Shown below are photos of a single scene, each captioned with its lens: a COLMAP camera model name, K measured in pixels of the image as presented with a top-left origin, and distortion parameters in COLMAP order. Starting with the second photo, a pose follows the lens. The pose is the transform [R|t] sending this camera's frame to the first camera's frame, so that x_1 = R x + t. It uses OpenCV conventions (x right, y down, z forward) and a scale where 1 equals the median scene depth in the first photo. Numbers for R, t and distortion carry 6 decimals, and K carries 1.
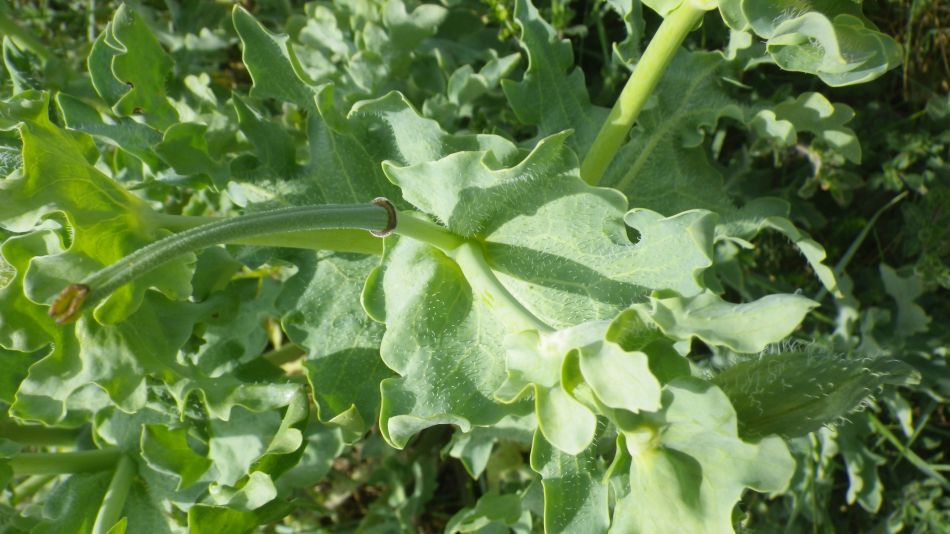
lens RADIAL K [[934.1, 0, 472.5], [0, 934.1, 267.7], [0, 0, 1]] dist [-0.056166, 0.000000]
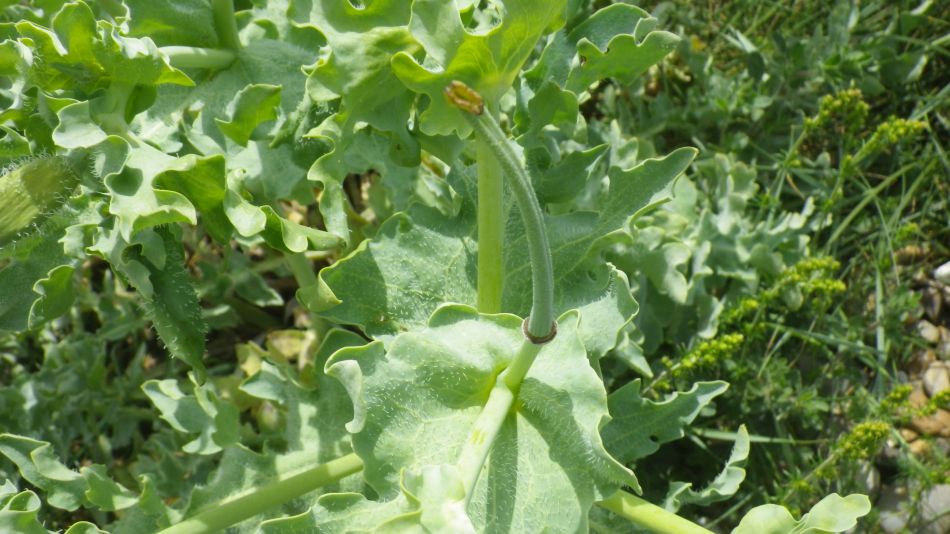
lens RADIAL K [[934.1, 0, 476.5], [0, 934.1, 269.2], [0, 0, 1]] dist [-0.056166, 0.000000]
pose [[0.120007, 0.992545, -0.021271, -0.118094], [-0.988432, 0.117453, -0.095950, 0.089515], [-0.092736, 0.032540, 0.995159, -0.056338]]
